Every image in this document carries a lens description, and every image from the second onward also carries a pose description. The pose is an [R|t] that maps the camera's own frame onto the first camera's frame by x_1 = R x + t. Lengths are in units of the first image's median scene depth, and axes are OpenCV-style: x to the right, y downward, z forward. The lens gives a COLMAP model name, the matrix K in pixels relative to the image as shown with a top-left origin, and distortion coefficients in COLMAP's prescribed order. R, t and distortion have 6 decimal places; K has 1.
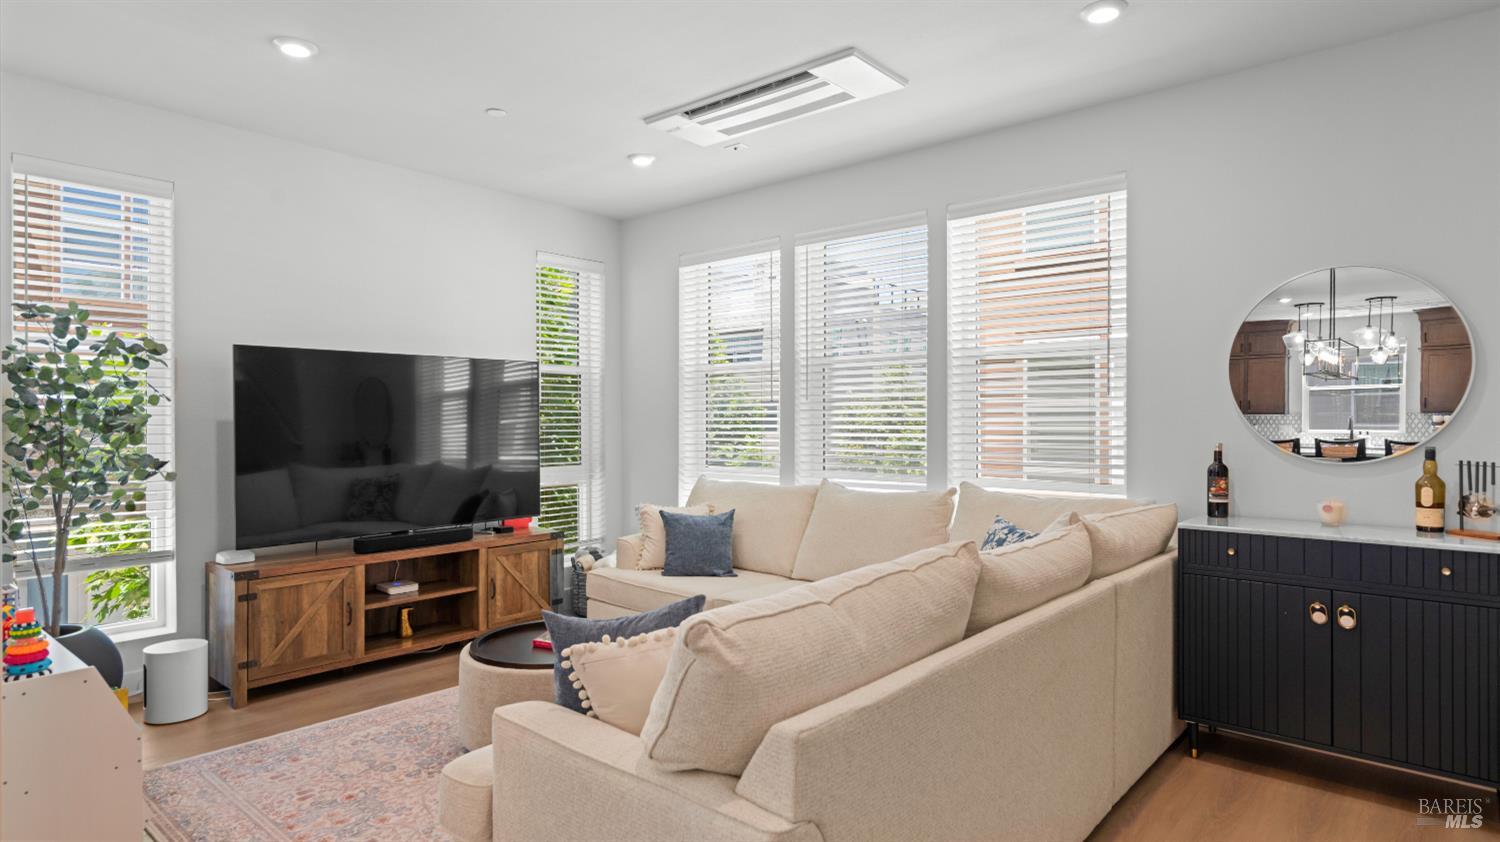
lens RADIAL K [[804.1, 0, 750.0], [0, 804.1, 421.0], [0, 0, 1]] dist [-0.001981, 0.000409]
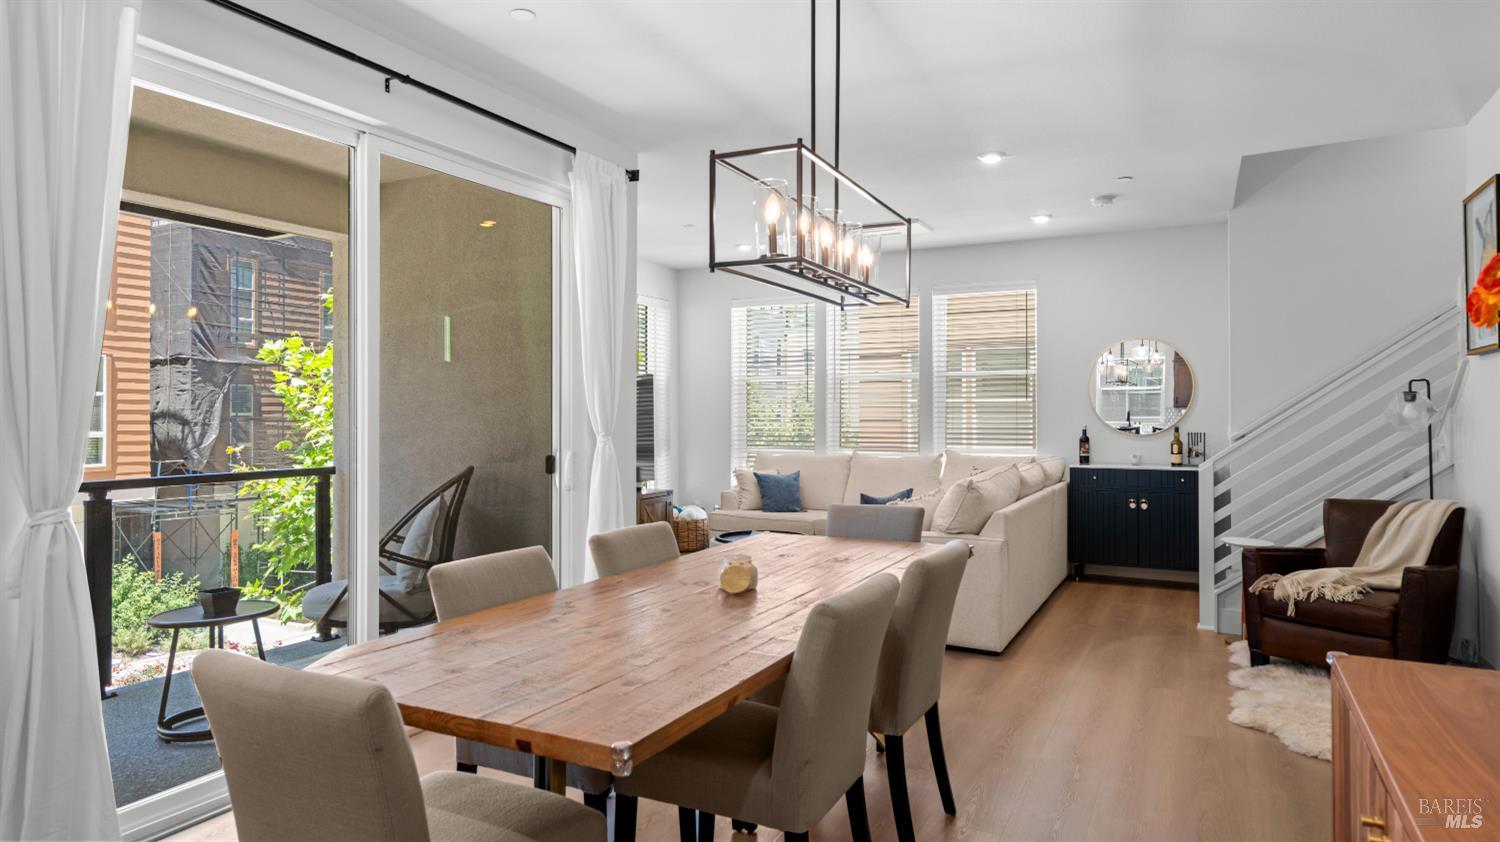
lens RADIAL K [[893.6, 0, 750.0], [0, 893.6, 421.0], [0, 0, 1]] dist [0.016592, -0.000019]
pose [[0.968006, -0.003602, 0.250901, -0.632302], [0.001909, 0.999974, 0.006991, -0.000392], [-0.250919, -0.006288, 0.967988, -0.761630]]
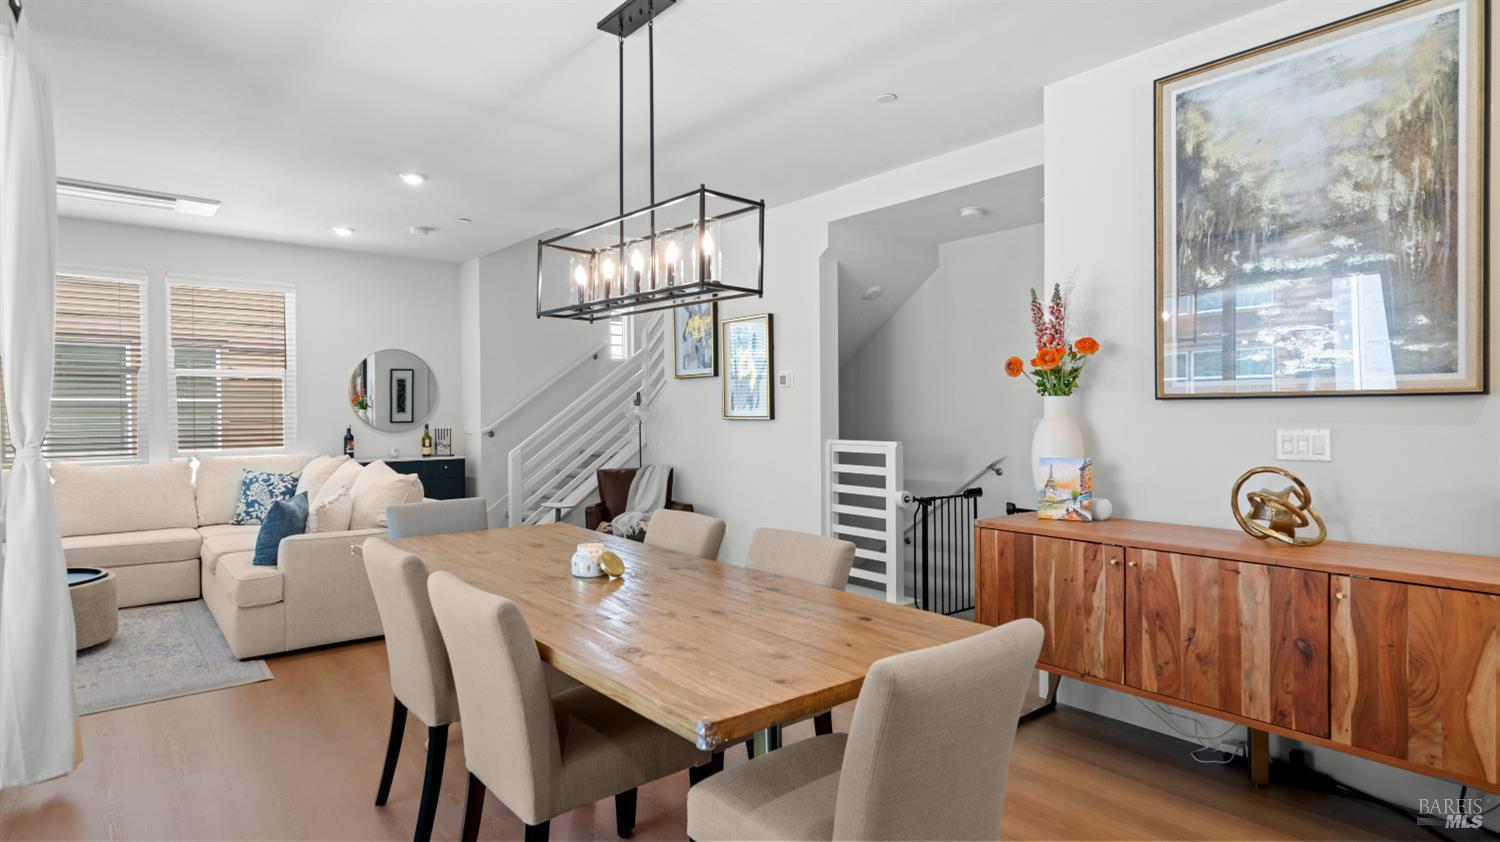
lens RADIAL K [[777.5, 0, 750.0], [0, 777.5, 421.0], [0, 0, 1]] dist [-0.001484, 0.000305]
pose [[0.148220, -0.011914, 0.988883, -1.095085], [0.005198, 0.999923, 0.011268, -0.000079], [-0.988941, 0.003470, 0.148270, -0.305530]]
